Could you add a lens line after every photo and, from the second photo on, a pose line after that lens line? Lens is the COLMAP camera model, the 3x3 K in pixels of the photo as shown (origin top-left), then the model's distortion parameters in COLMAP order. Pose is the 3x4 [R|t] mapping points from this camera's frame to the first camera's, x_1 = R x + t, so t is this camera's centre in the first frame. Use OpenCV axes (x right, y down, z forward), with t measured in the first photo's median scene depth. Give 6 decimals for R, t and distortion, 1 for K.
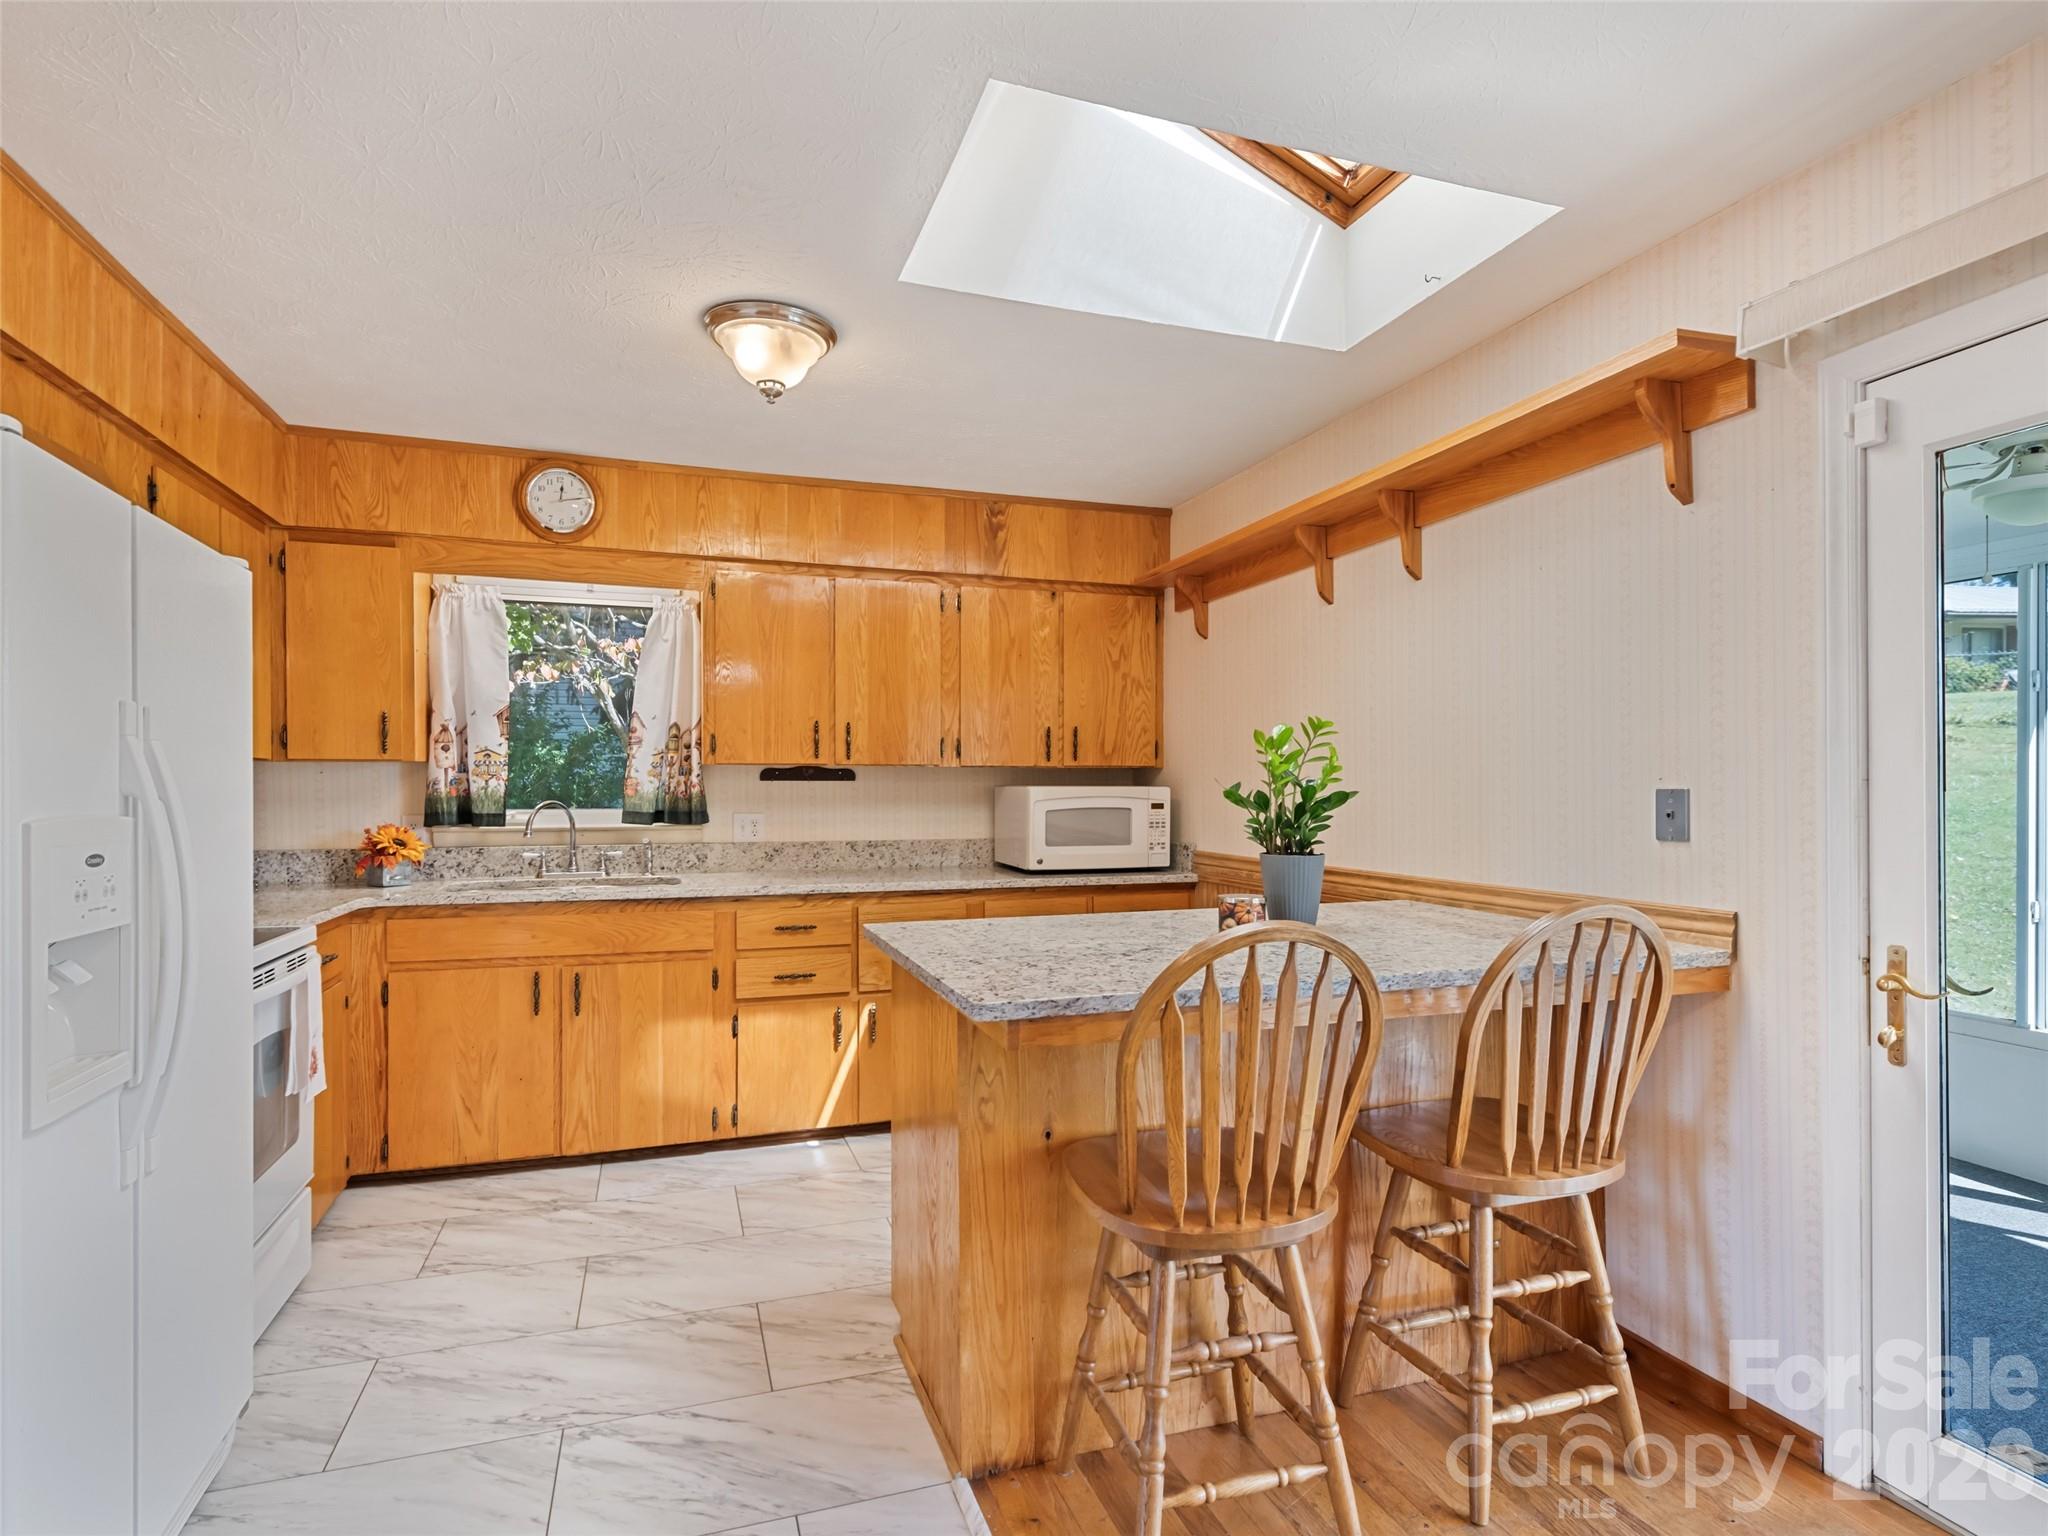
lens RADIAL K [[1064.9, 0, 1029.7], [0, 1064.9, 791.1], [0, 0, 1]] dist [0.014286, -0.003591]
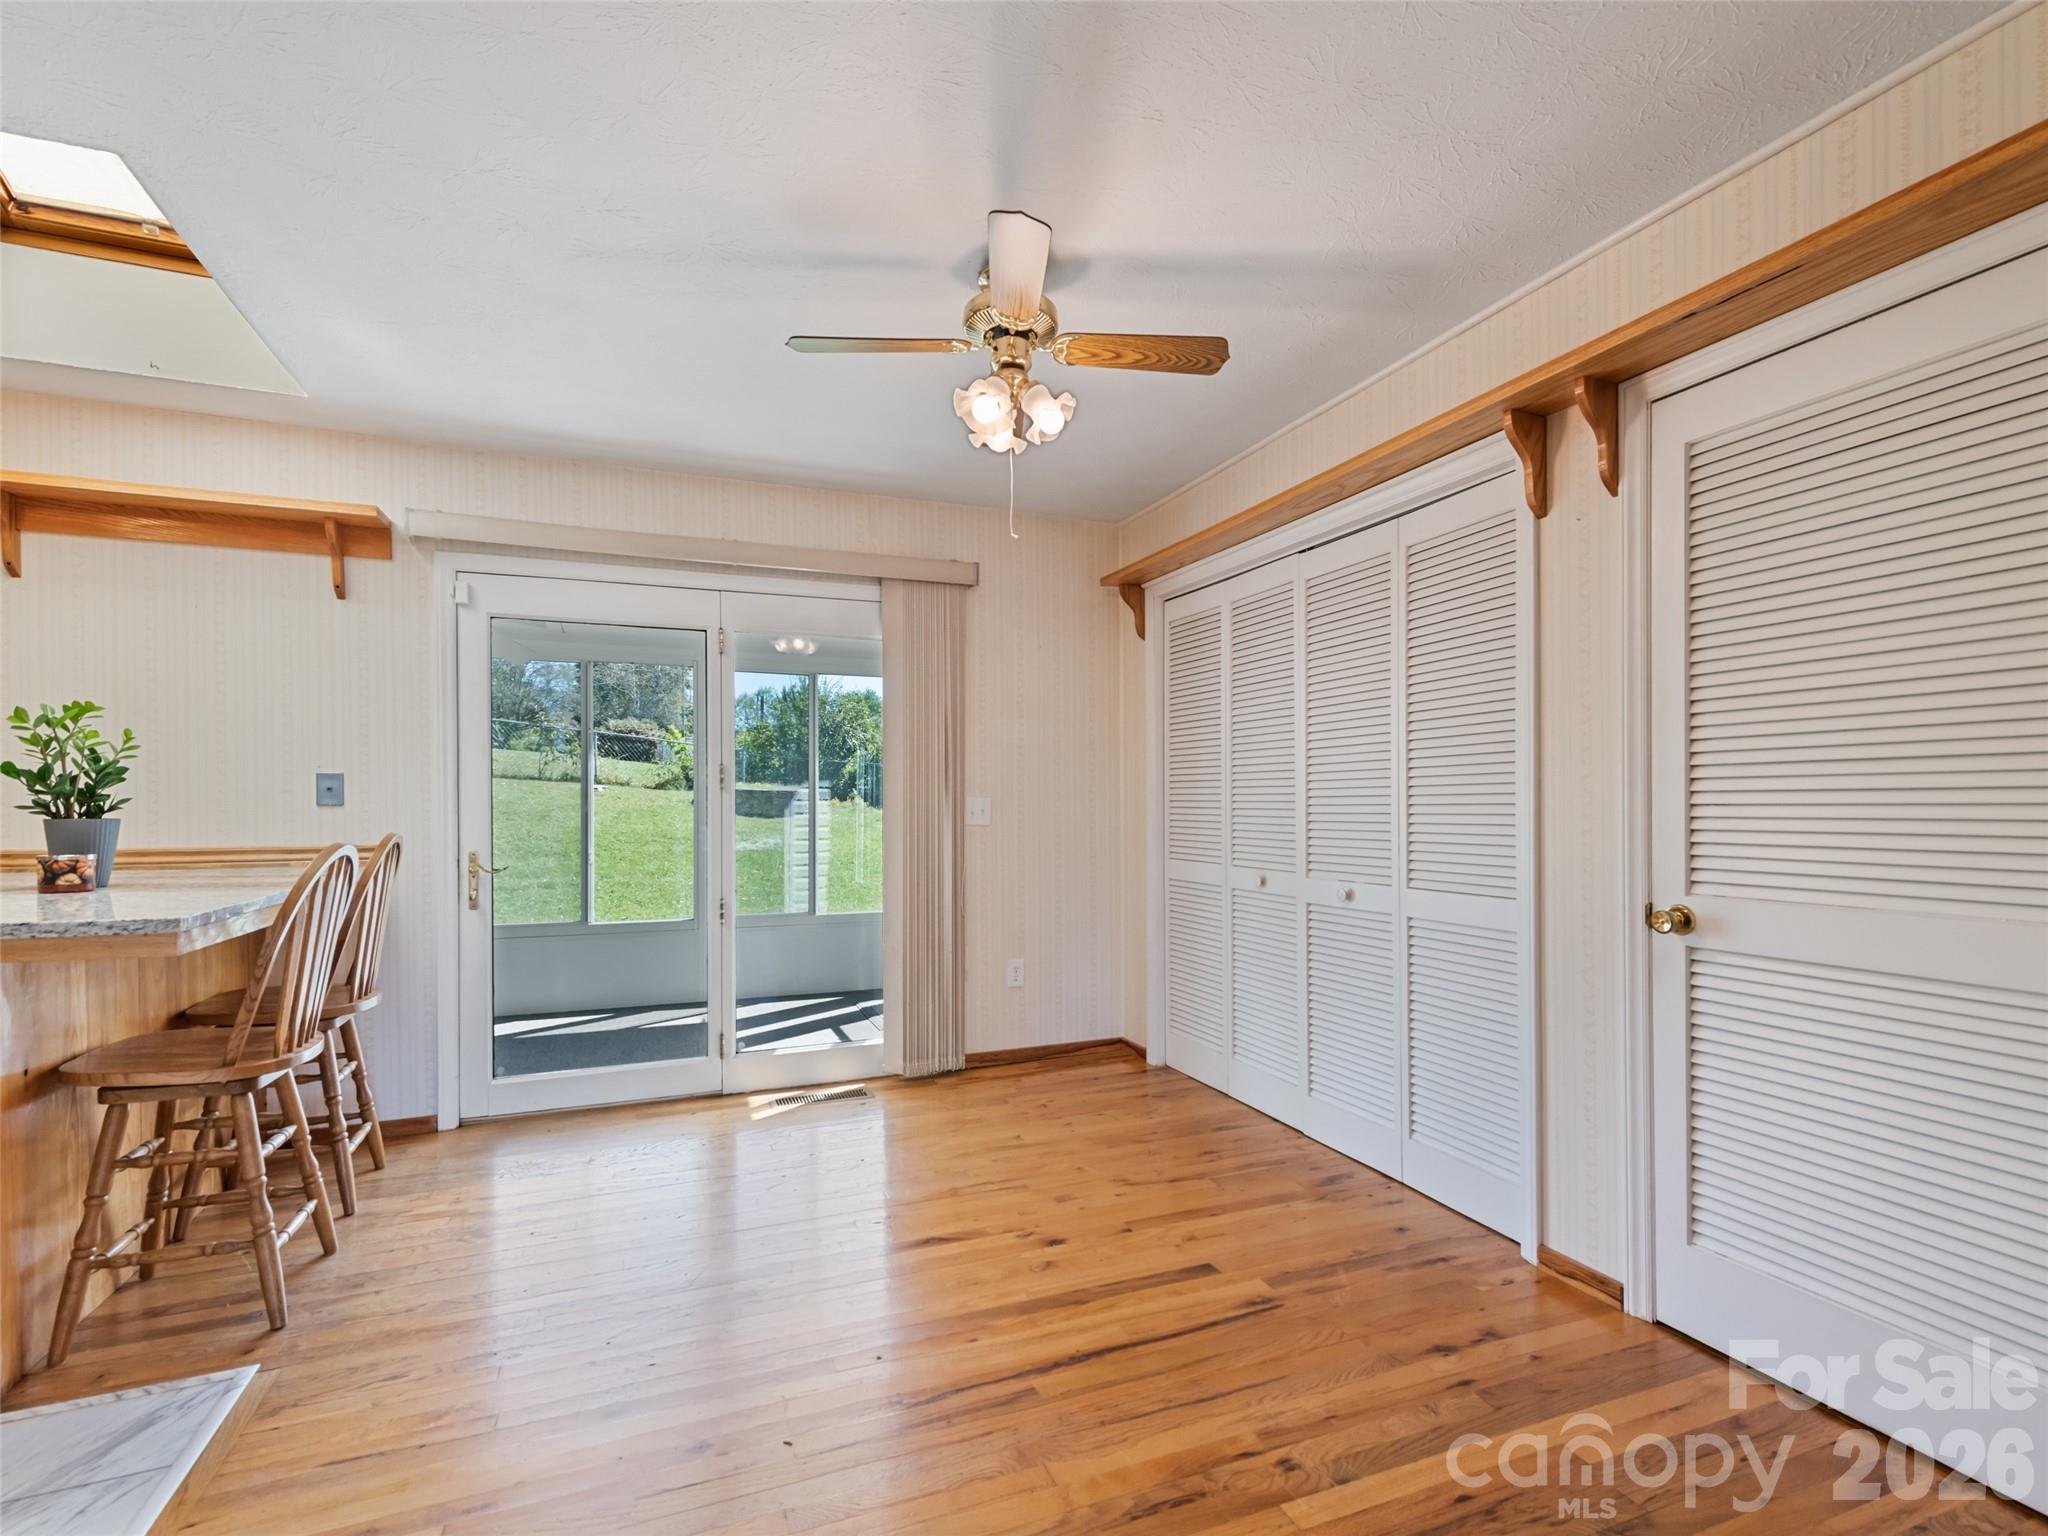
lens RADIAL K [[964.2, 0, 1011.4], [0, 964.2, 802.2], [0, 0, 1]] dist [0.005737, -0.000789]
pose [[-0.042223, 0.003218, 0.999103, -0.508190], [0.001294, 0.999994, -0.003166, 0.027224], [-0.999107, 0.001159, -0.042227, 0.024880]]
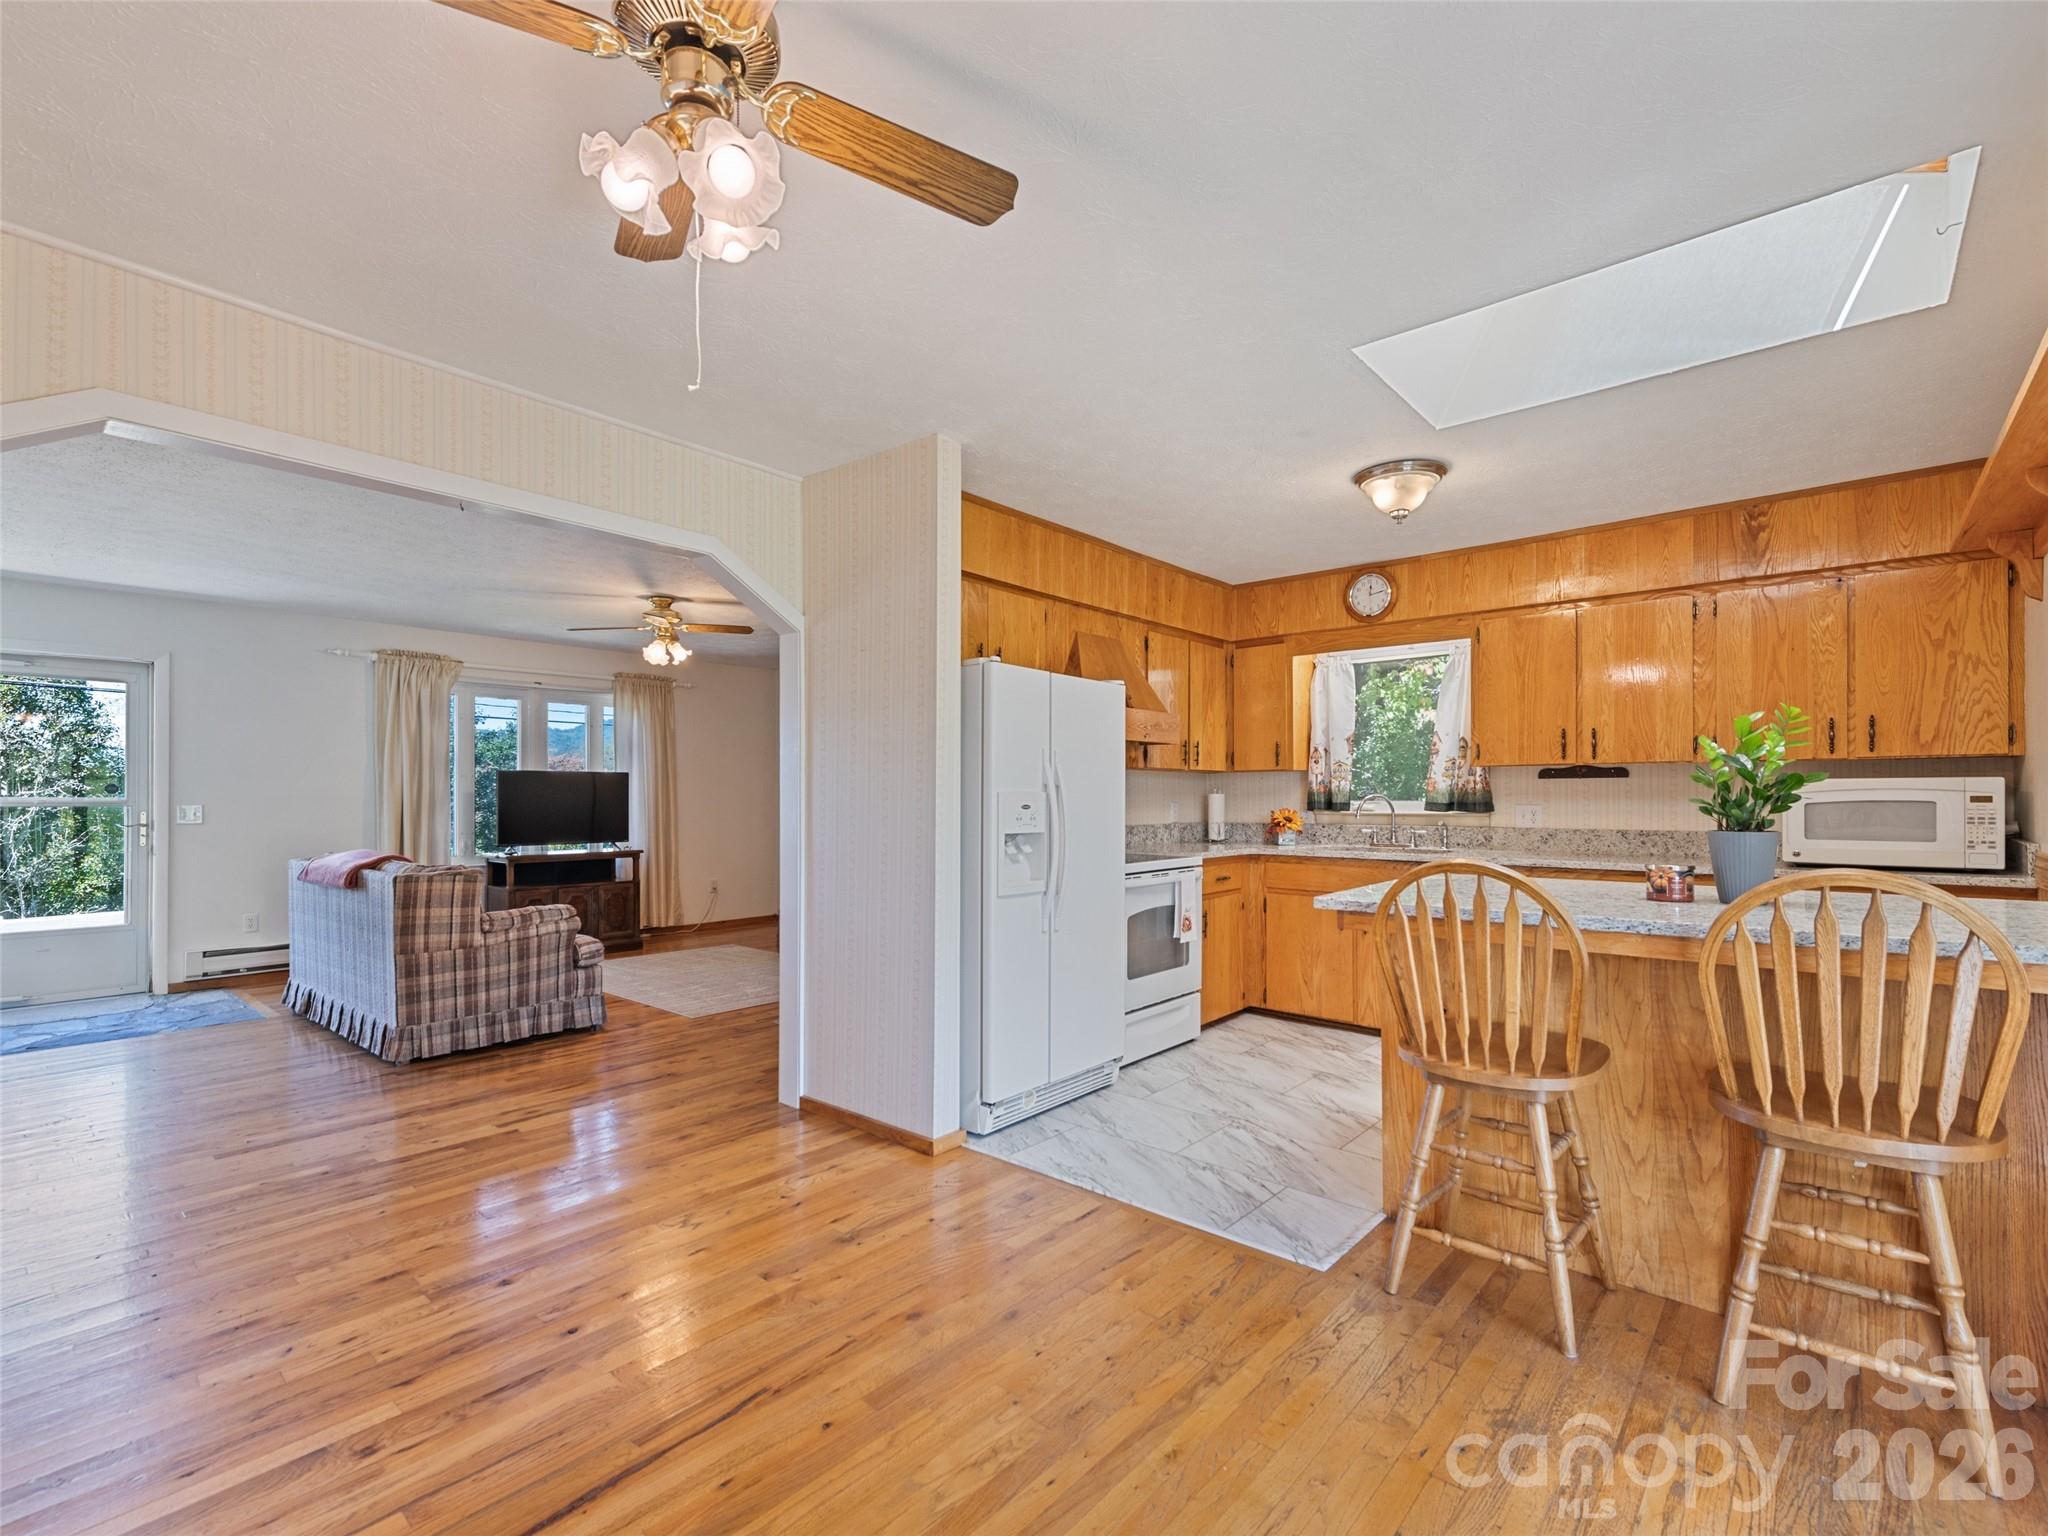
lens RADIAL K [[926.5, 0, 1026.2], [0, 926.5, 793.6], [0, 0, 1]] dist [0.007351, -0.005526]
pose [[0.501151, -0.005137, -0.865345, 0.418378], [-0.000259, 0.999981, -0.006086, 0.015457], [0.865360, 0.003274, 0.501140, -0.069322]]
